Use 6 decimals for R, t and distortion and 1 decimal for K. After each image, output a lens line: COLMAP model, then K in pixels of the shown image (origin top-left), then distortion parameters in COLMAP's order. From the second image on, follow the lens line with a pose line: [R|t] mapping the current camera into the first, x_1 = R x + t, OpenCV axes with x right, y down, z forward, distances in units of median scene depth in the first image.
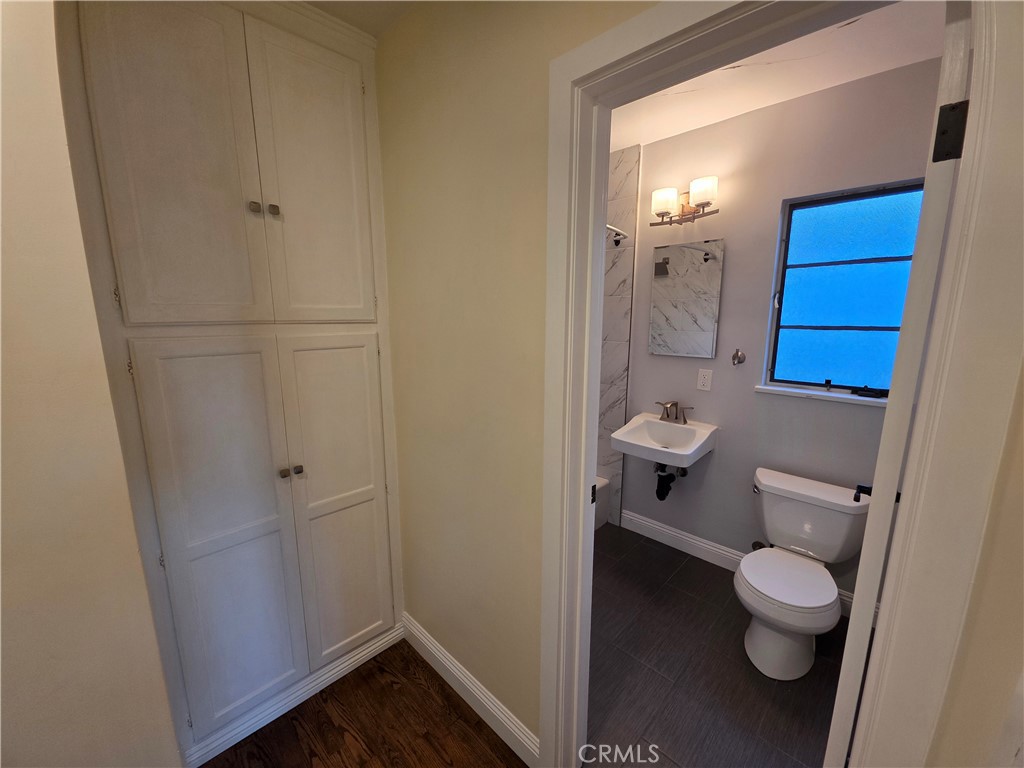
lens RADIAL K [[408.5, 0, 510.7], [0, 408.5, 385.0], [0, 0, 1]] dist [0.004043, -0.004000]
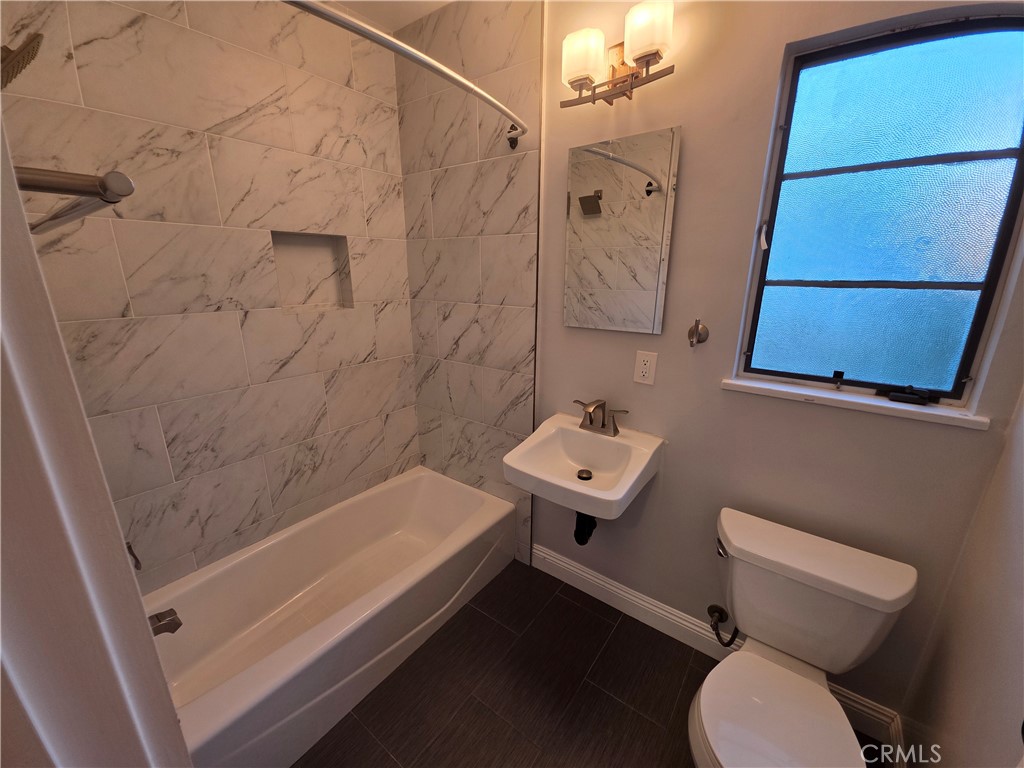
lens RADIAL K [[408.5, 0, 512.4], [0, 408.5, 388.3], [0, 0, 1]] dist [0.004043, -0.004000]
pose [[0.990884, -0.033680, 0.130440, 0.188707], [0.019705, 0.994066, 0.106982, -0.054411], [-0.133270, -0.103437, 0.985667, 0.404466]]
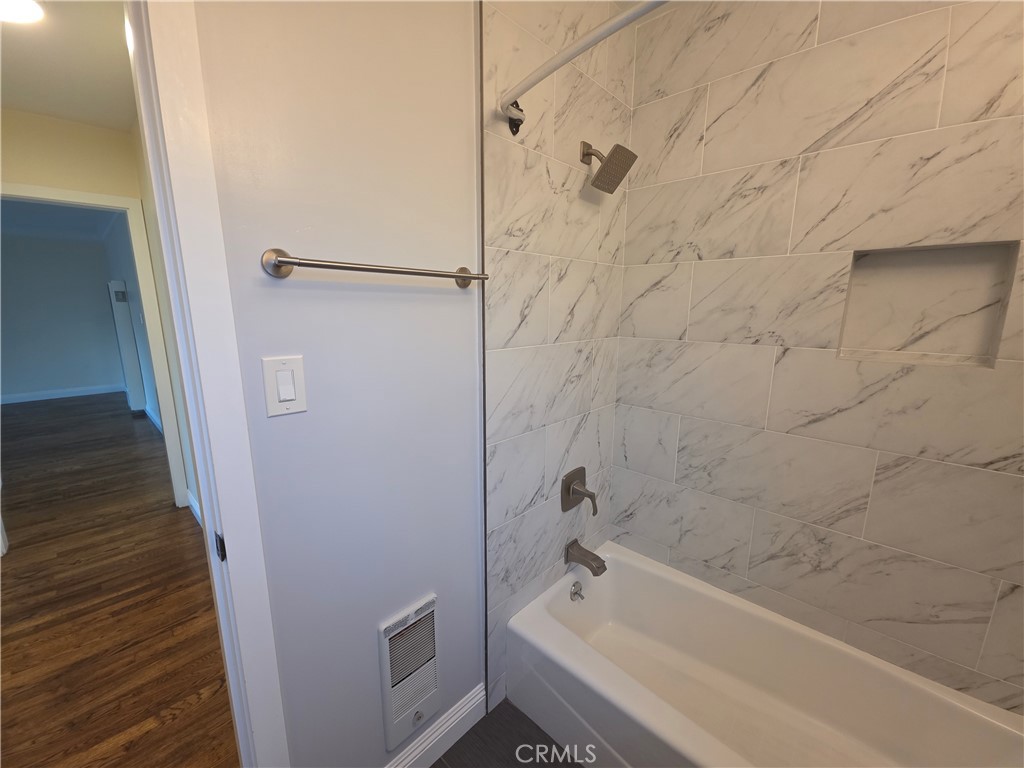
lens RADIAL K [[408.5, 0, 508.7], [0, 408.5, 382.4], [0, 0, 1]] dist [0.004043, -0.004000]
pose [[0.019108, 0.188180, -0.981949, 0.371918], [-0.173789, 0.967803, 0.182087, -0.095784], [0.984598, 0.167172, 0.051196, 0.656640]]
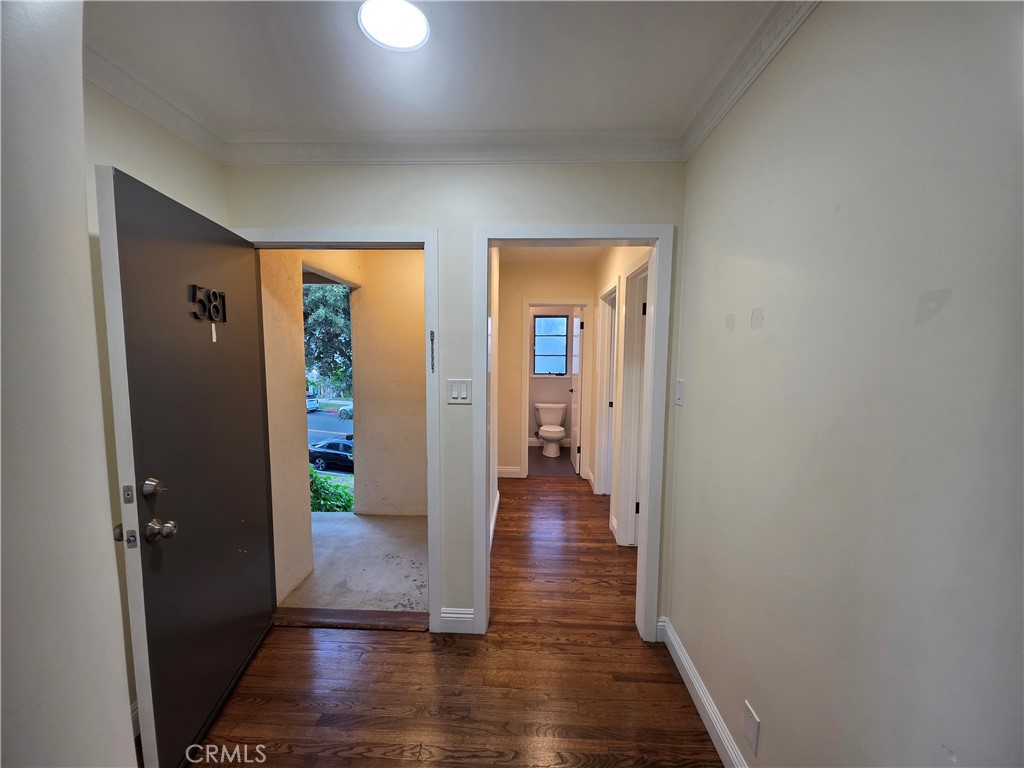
lens RADIAL K [[408.5, 0, 510.5], [0, 408.5, 386.7], [0, 0, 1]] dist [0.004043, -0.004000]
pose [[0.747607, -0.054377, 0.661912, -1.335843], [0.110749, 0.992895, -0.043520, 0.177922], [-0.654842, 0.105842, 0.748317, -0.991924]]
